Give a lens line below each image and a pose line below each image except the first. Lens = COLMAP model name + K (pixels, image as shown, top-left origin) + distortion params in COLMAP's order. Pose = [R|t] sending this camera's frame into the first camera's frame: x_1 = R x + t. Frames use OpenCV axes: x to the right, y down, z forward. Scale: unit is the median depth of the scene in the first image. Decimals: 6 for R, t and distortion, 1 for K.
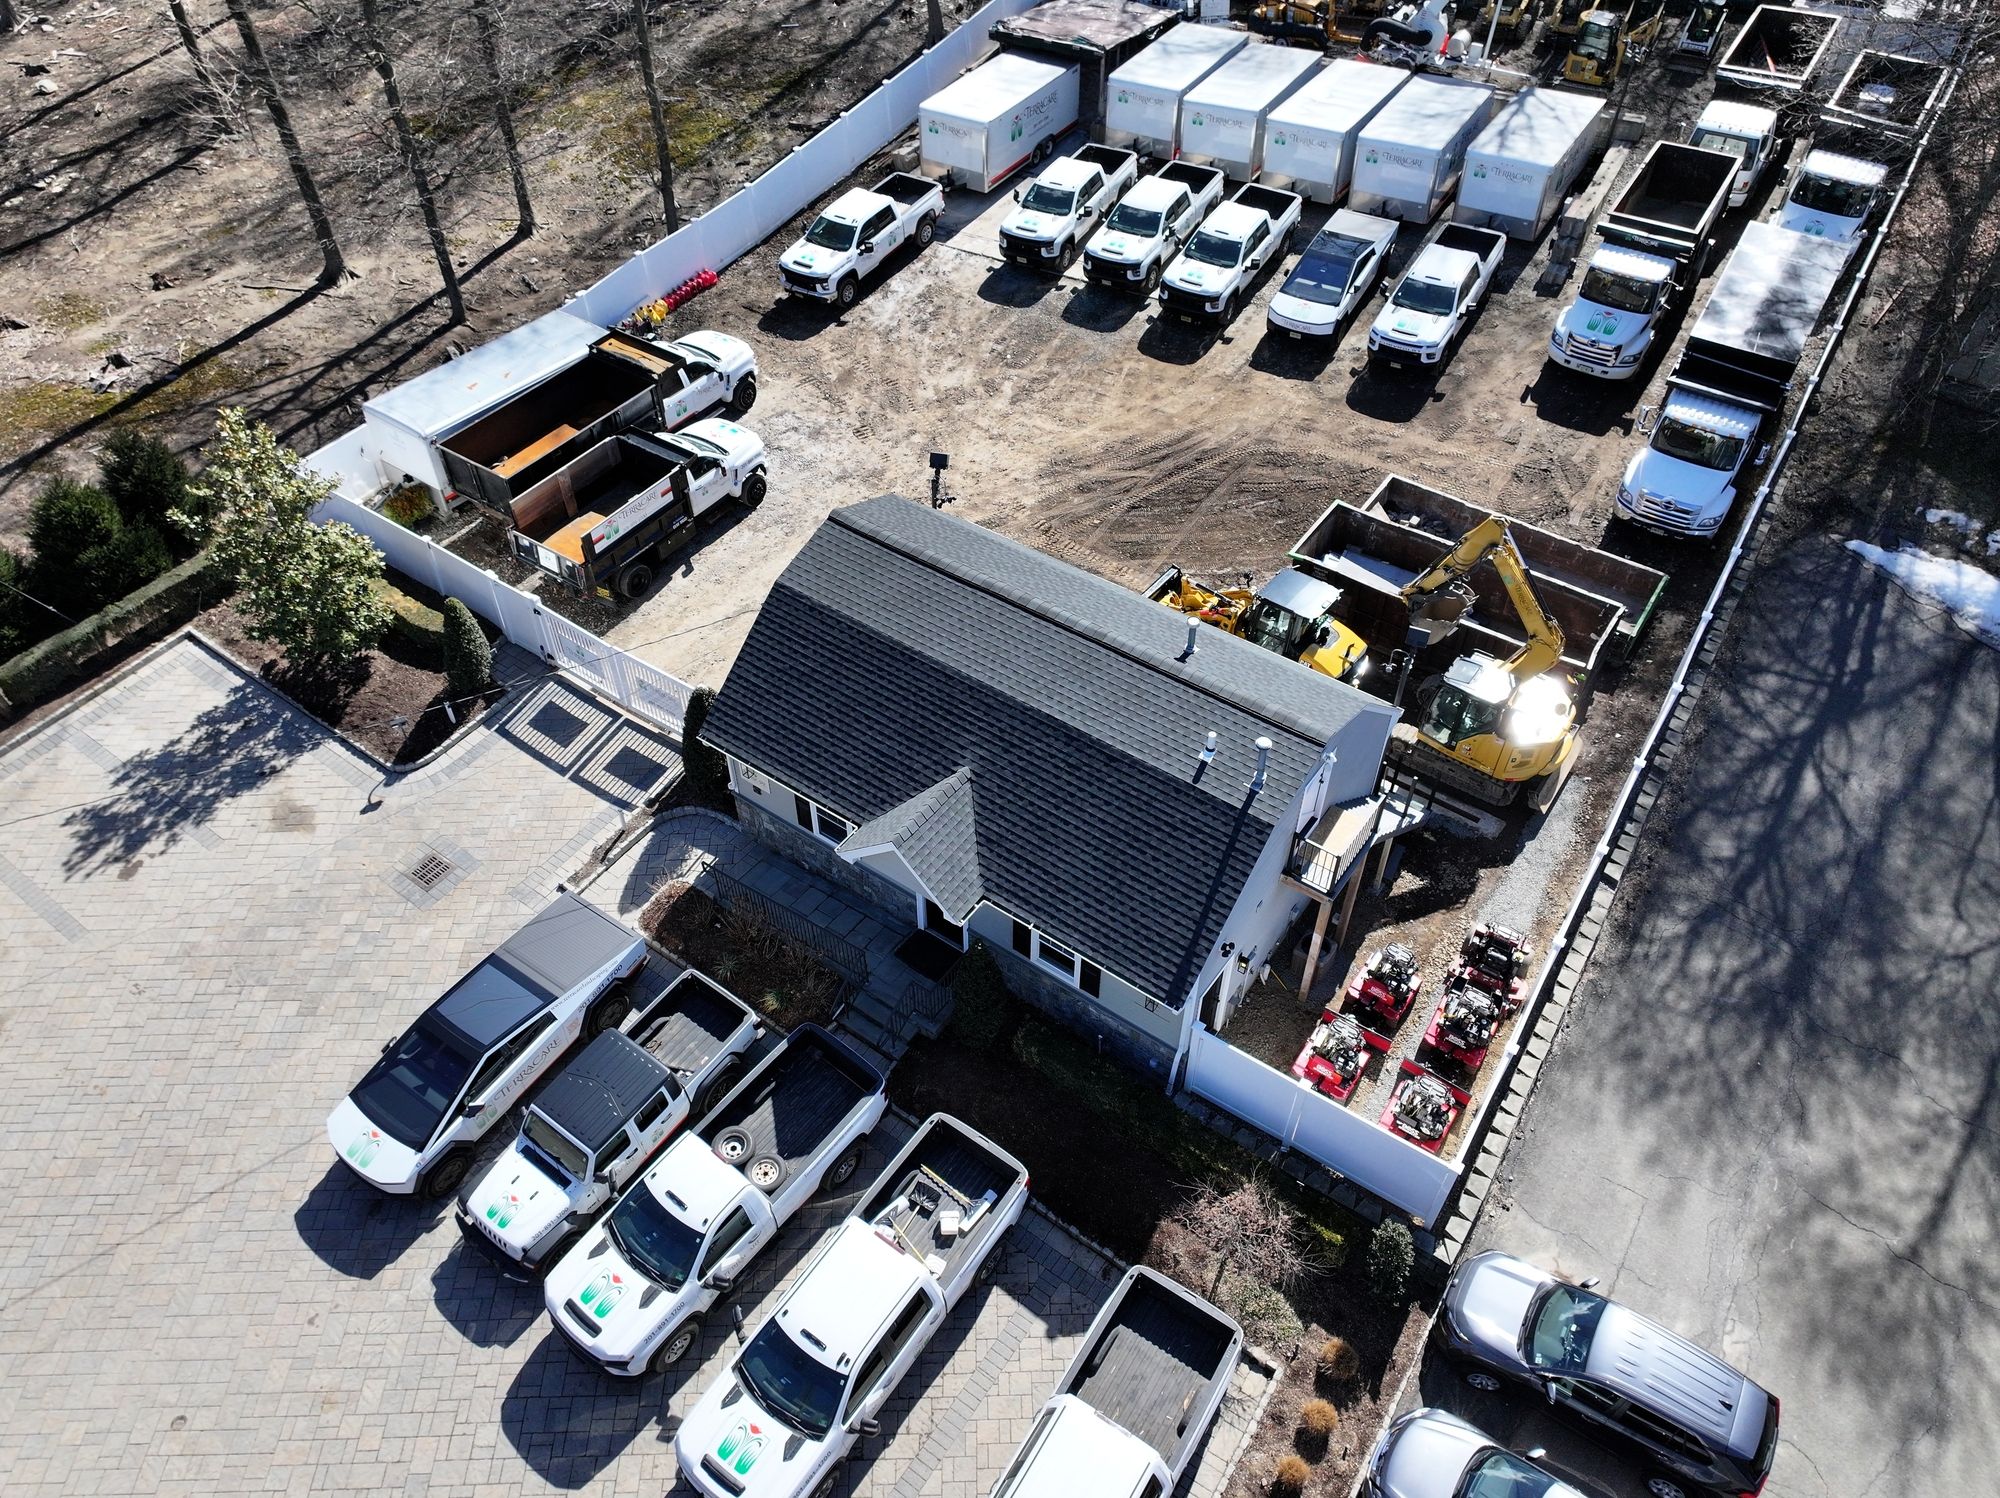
lens RADIAL K [[1401.8, 0, 1000.0], [0, 1401.8, 749.0], [0, 0, 1]] dist [-0.002939, -0.001636]
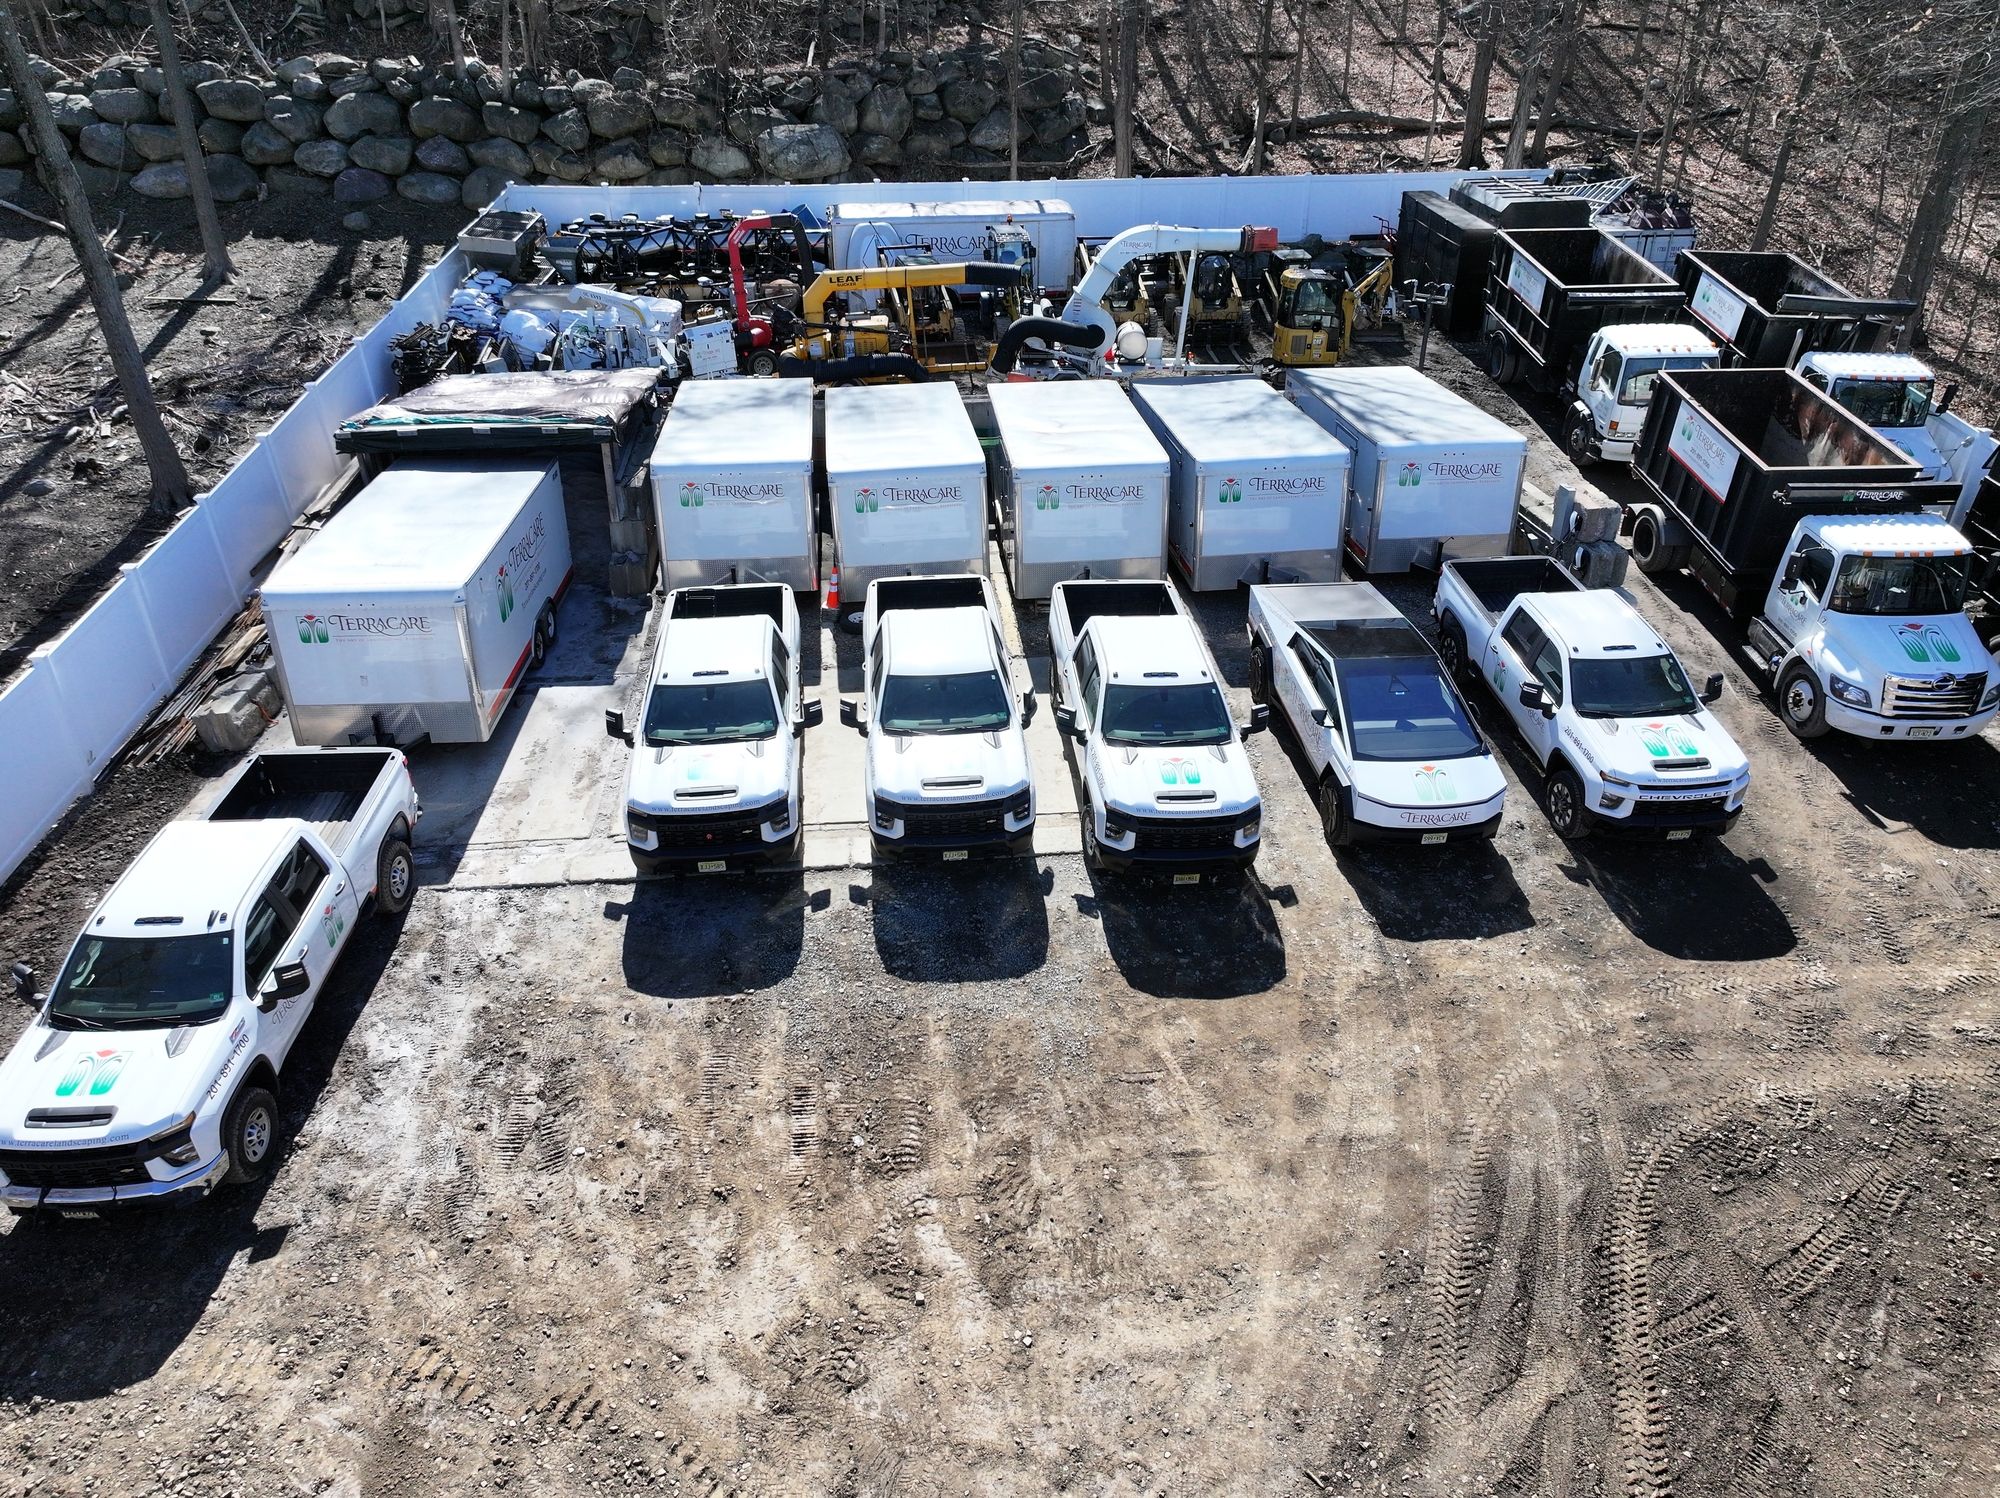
lens RADIAL K [[1401.8, 0, 1000.0], [0, 1401.8, 749.0], [0, 0, 1]] dist [-0.002939, -0.001636]
pose [[0.814288, -0.260896, 0.518525, -0.110931], [0.408452, 0.892252, -0.192494, -0.270074], [-0.412434, 0.368538, 0.833113, 0.631241]]
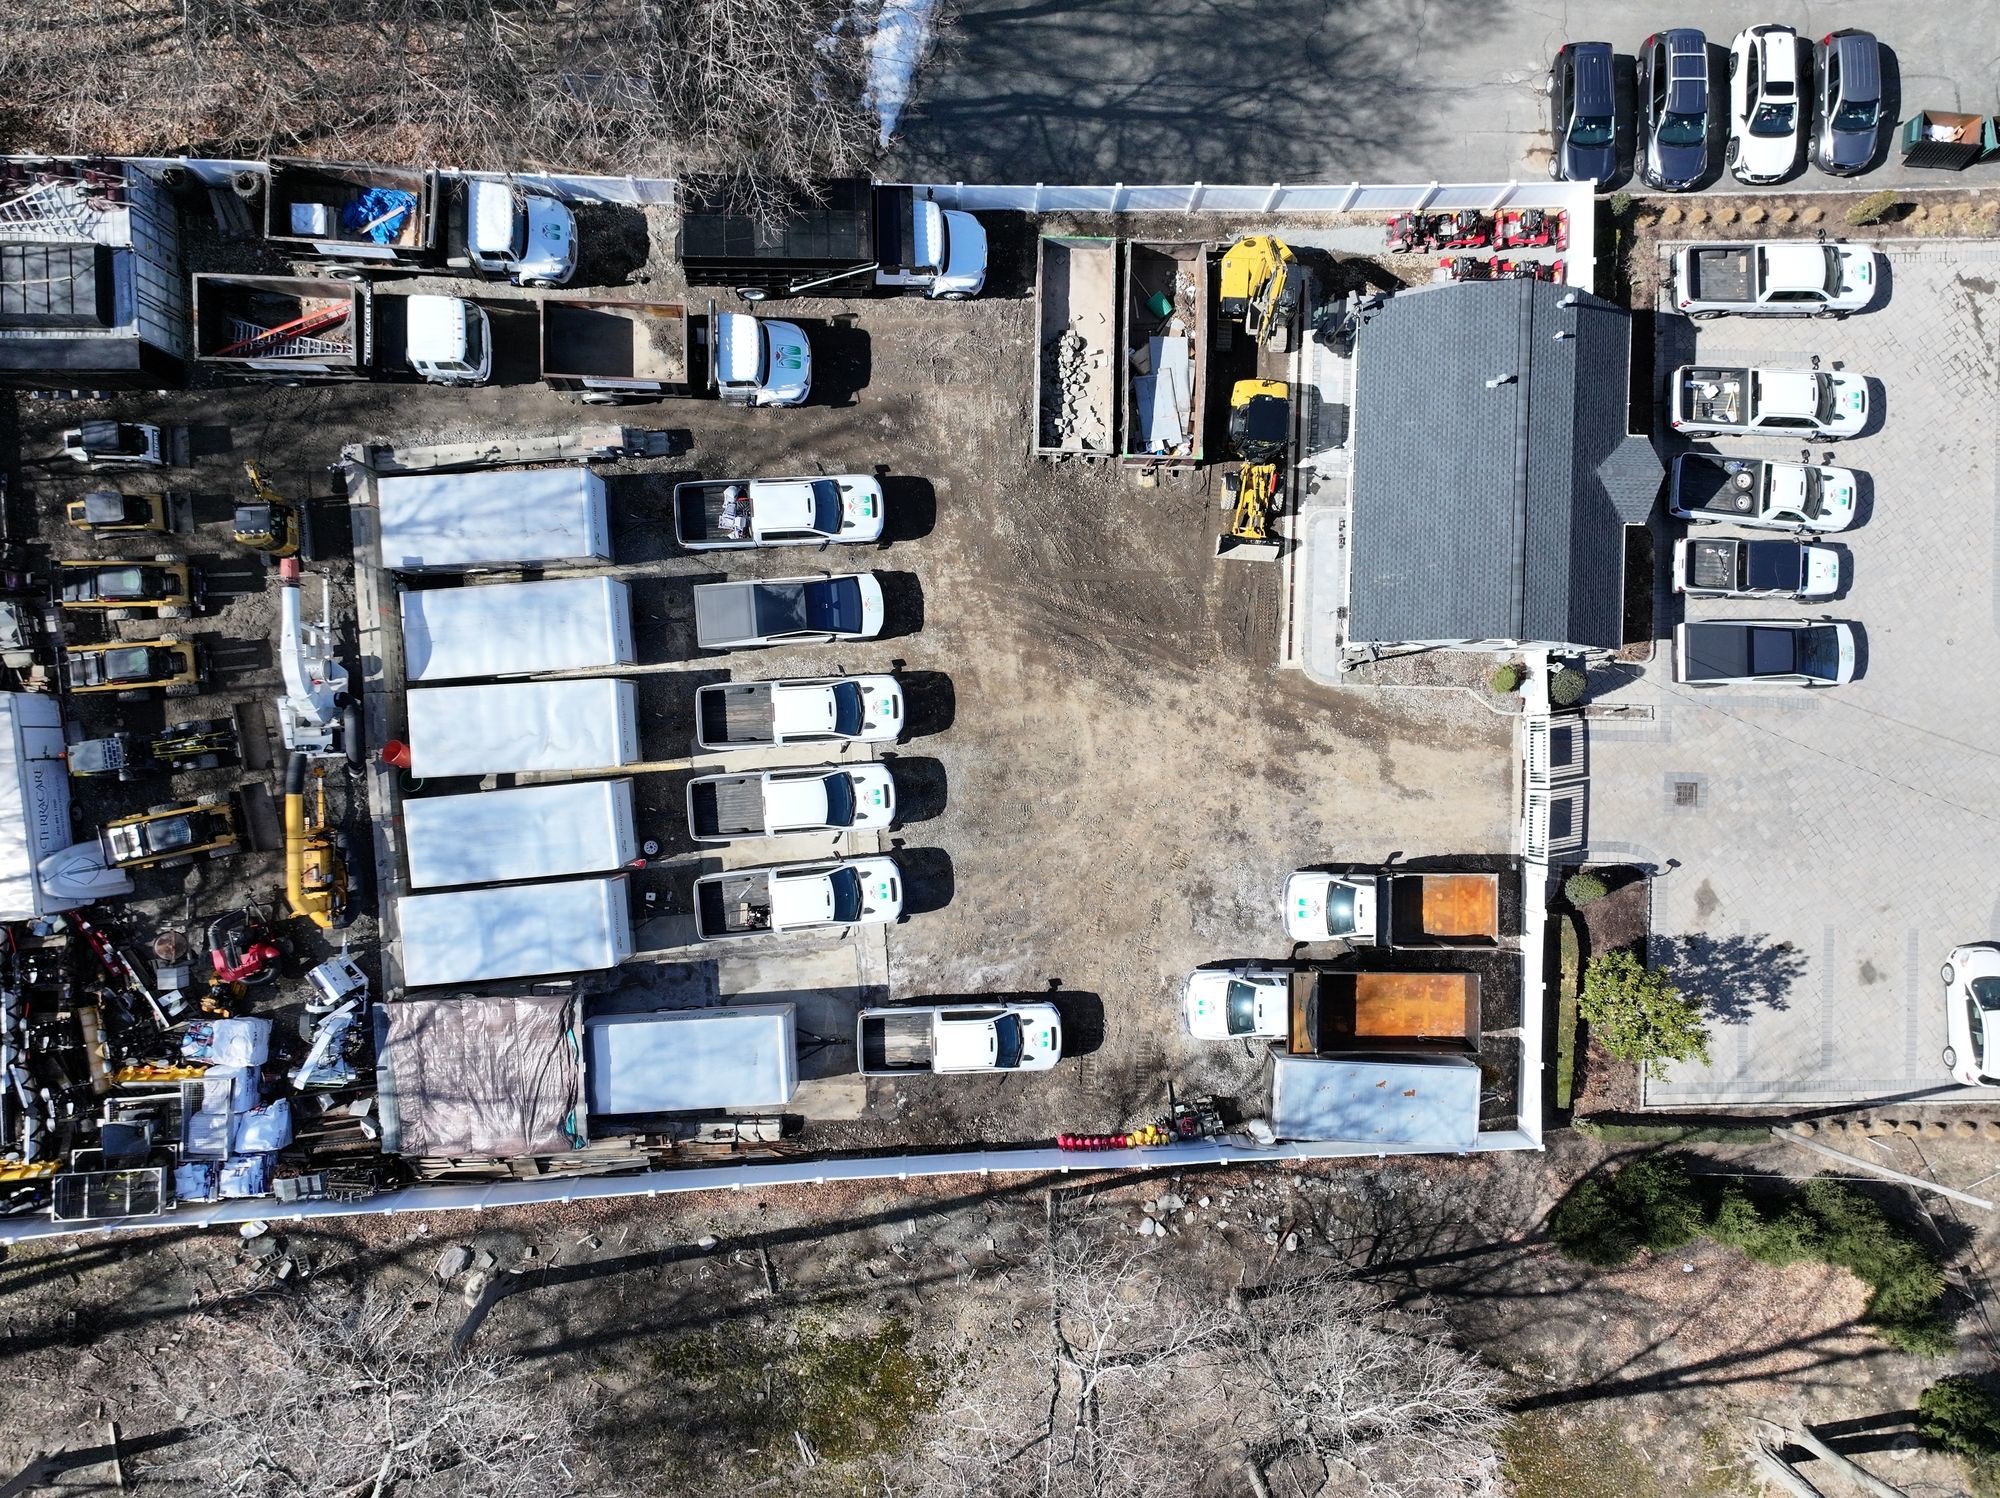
lens RADIAL K [[1401.8, 0, 1000.0], [0, 1401.8, 749.0], [0, 0, 1]] dist [-0.002939, -0.001636]
pose [[-0.572064, -0.817468, -0.067008, 0.133334], [0.601379, -0.473590, 0.643471, -0.926935], [-0.557751, 0.327809, 0.762532, 0.119799]]
